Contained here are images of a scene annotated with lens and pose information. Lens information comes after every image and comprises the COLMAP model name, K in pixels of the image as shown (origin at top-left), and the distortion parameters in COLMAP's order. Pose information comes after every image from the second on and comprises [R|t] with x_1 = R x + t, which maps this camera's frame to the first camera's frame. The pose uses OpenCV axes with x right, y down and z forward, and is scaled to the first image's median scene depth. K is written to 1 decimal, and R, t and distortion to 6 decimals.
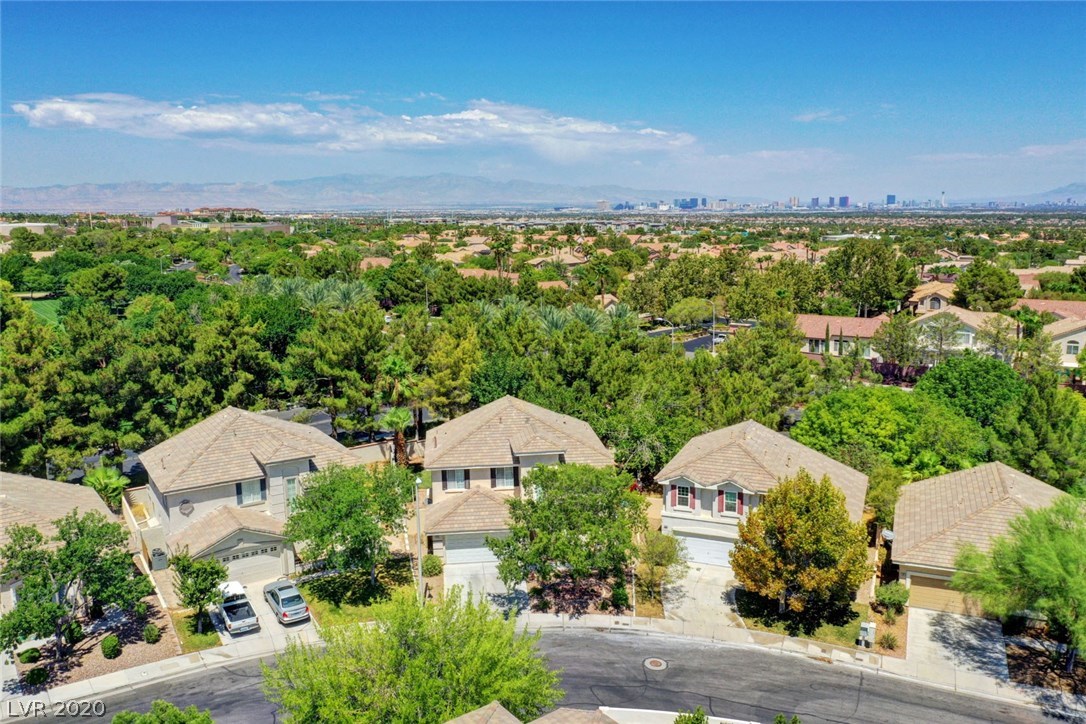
lens RADIAL K [[851.1, 0, 539.8], [0, 851.1, 359.0], [0, 0, 1]] dist [-0.005270, -0.006285]
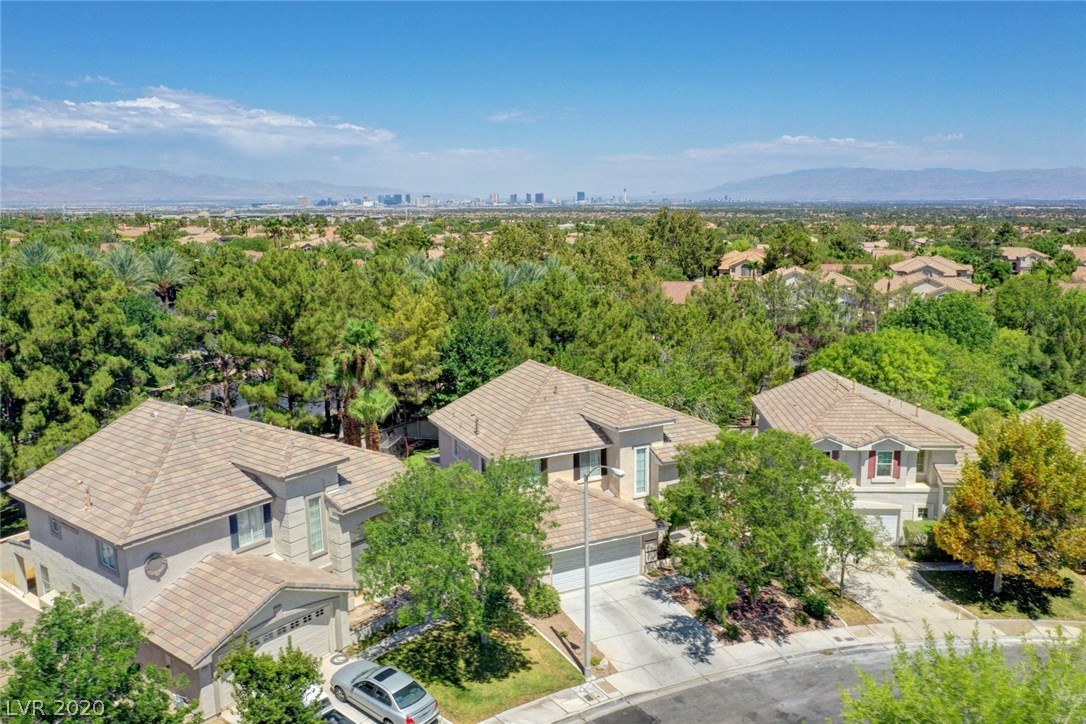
lens RADIAL K [[851.1, 0, 539.8], [0, 851.1, 359.0], [0, 0, 1]] dist [-0.005270, -0.006285]
pose [[0.942479, -0.059634, 0.328903, -0.230866], [0.058374, 0.998201, 0.013711, 0.026448], [-0.329129, 0.006277, 0.944264, 0.237352]]
